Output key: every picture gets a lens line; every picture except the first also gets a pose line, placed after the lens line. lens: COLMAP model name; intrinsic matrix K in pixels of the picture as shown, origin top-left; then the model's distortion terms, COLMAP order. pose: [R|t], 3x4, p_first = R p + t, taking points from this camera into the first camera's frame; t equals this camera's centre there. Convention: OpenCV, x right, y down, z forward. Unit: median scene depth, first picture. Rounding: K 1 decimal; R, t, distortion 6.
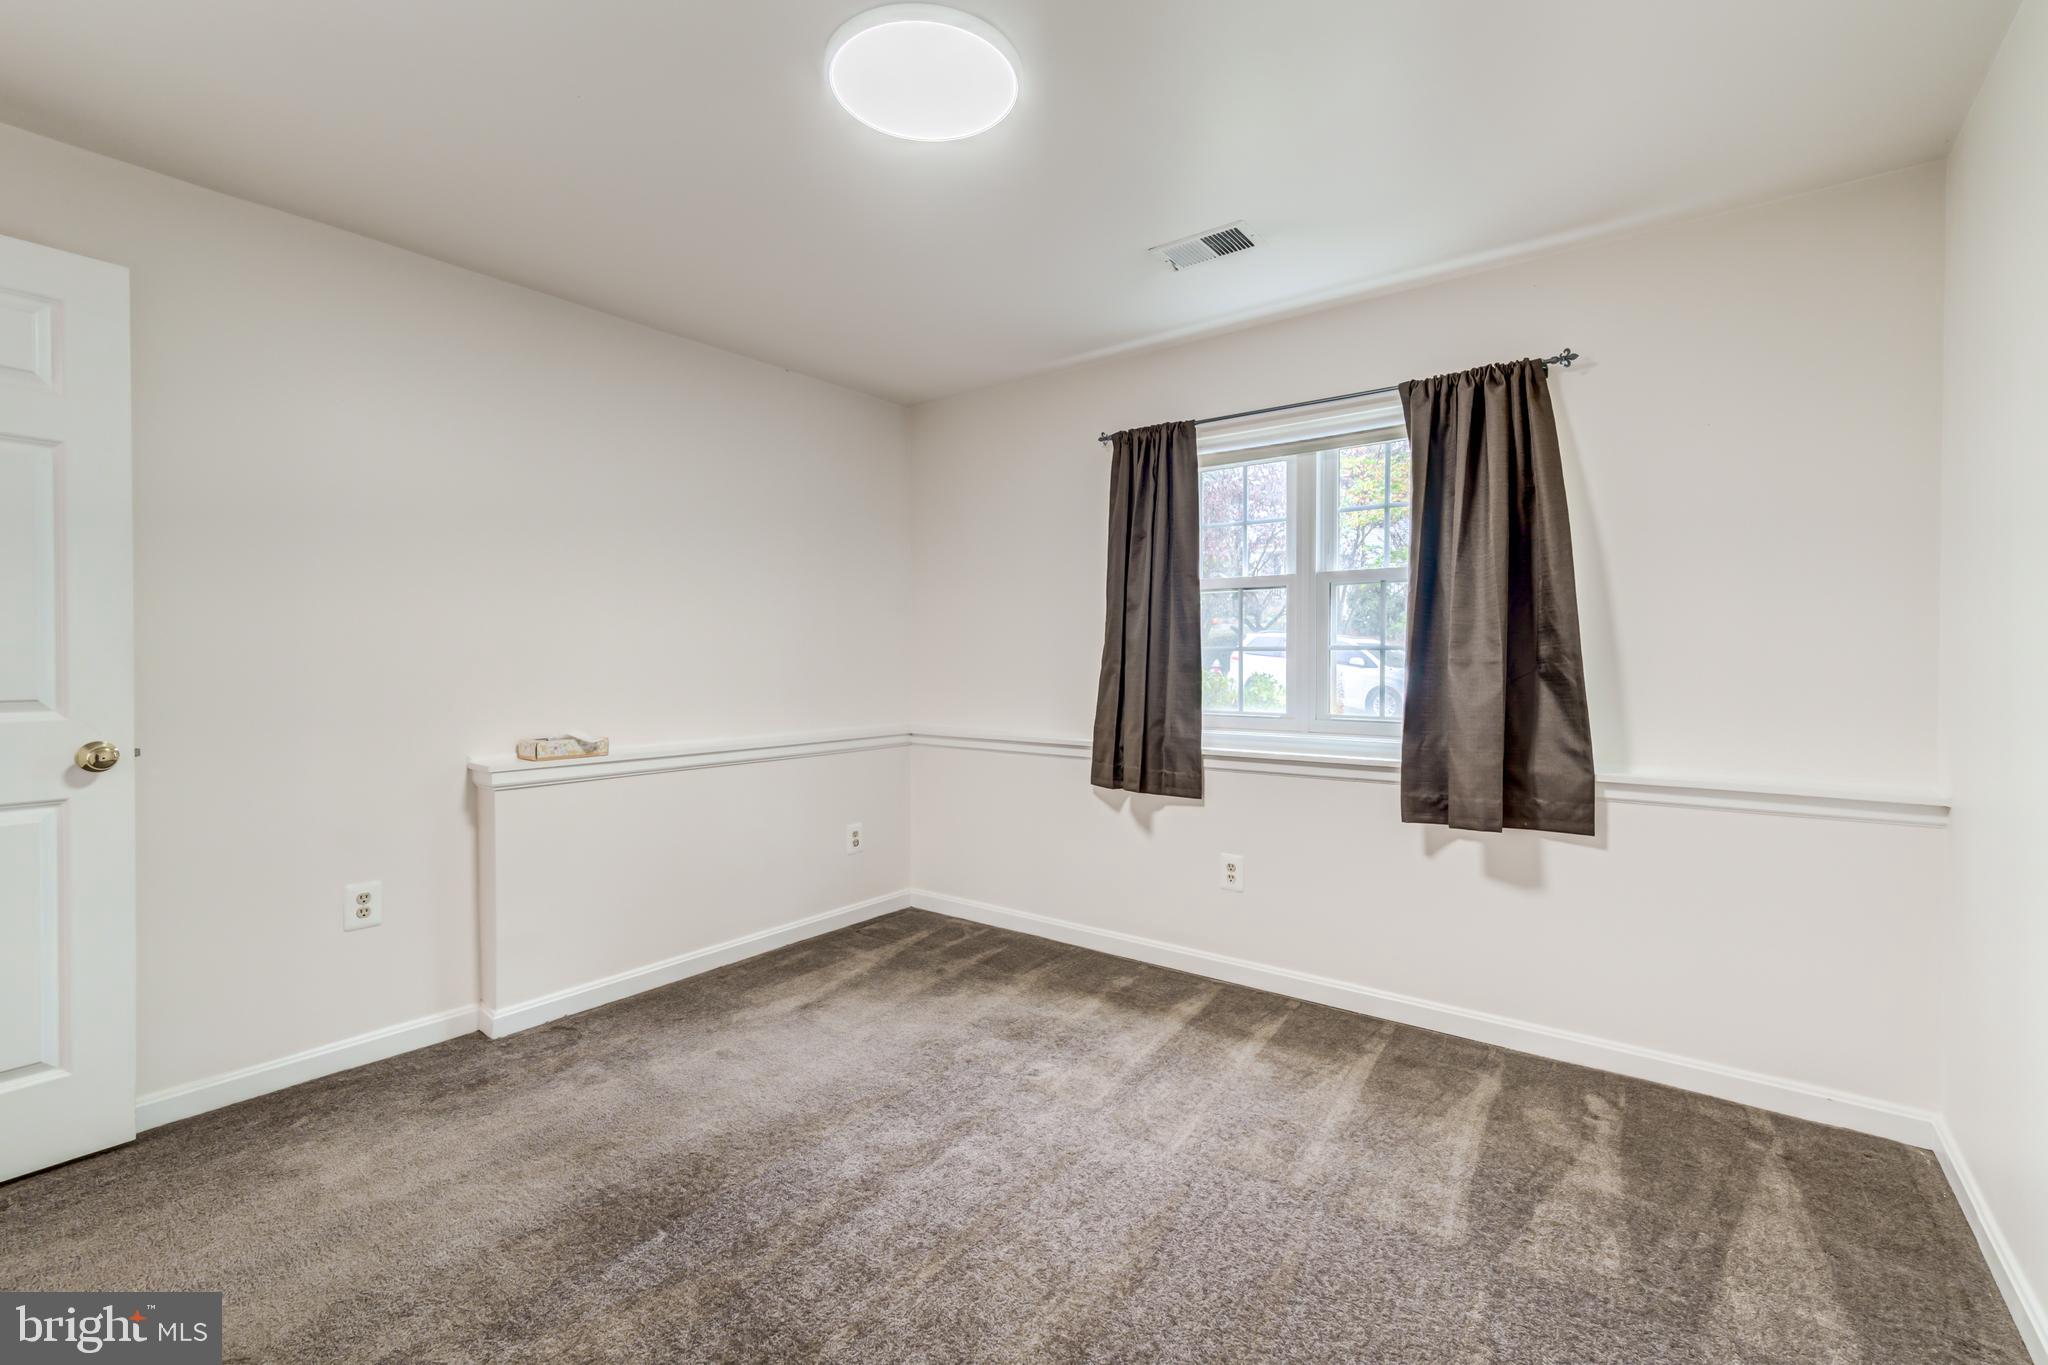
lens RADIAL K [[888.6, 0, 1022.8], [0, 888.6, 673.9], [0, 0, 1]] dist [0.009737, -0.000131]
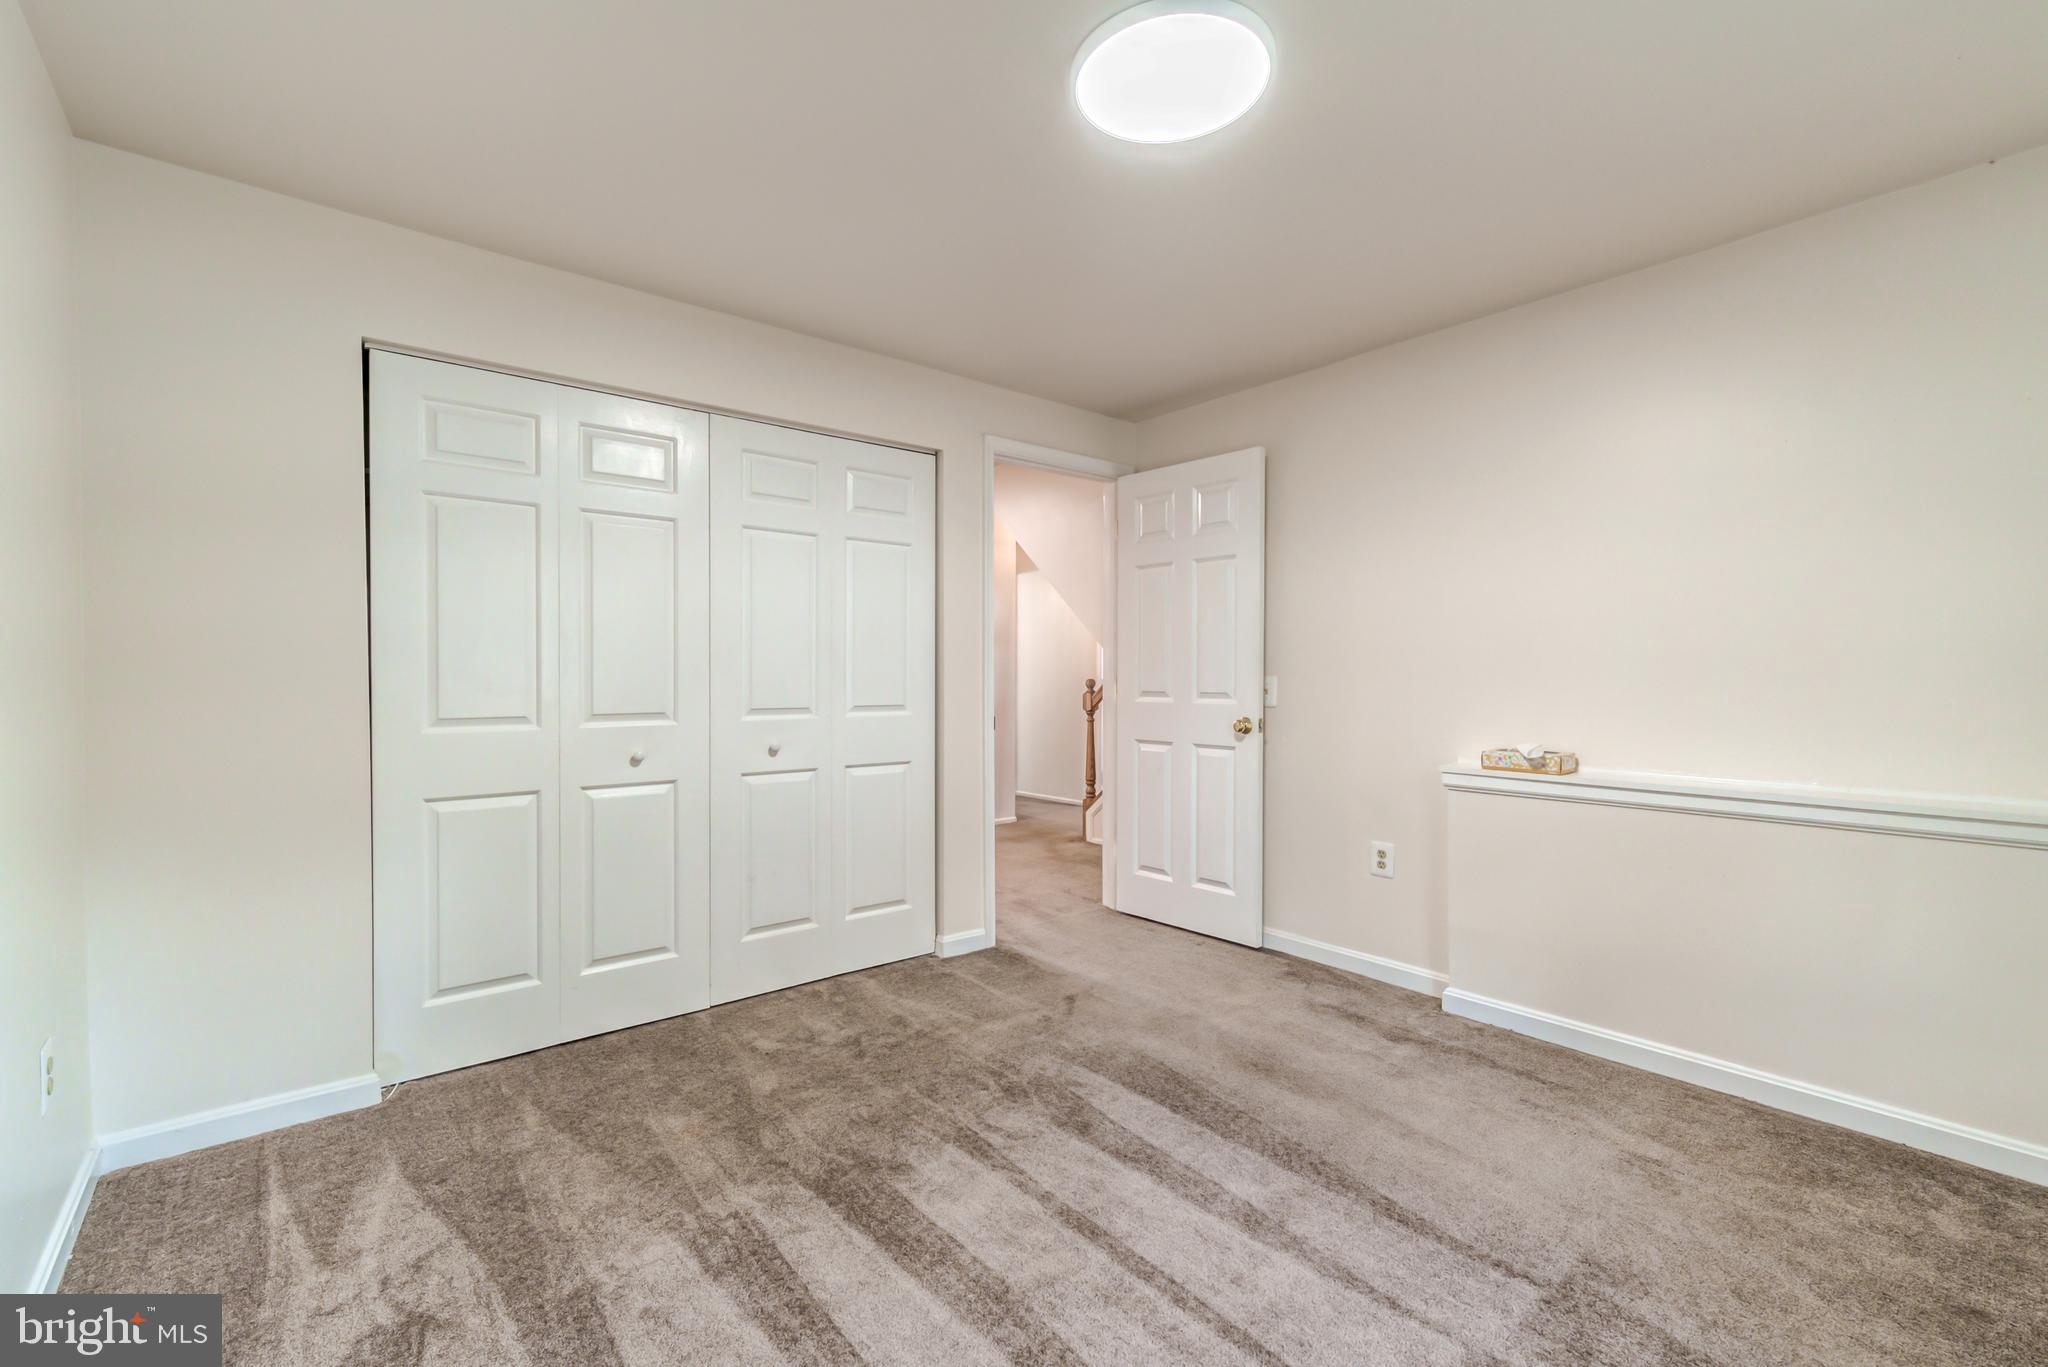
lens RADIAL K [[888.6, 0, 1023.0], [0, 888.6, 682.9], [0, 0, 1]] dist [0.009737, -0.000131]
pose [[-0.219503, 0.008410, -0.975576, 0.649279], [-0.020216, 0.999709, 0.013166, -0.006301], [0.975402, 0.022612, -0.219269, 0.767764]]
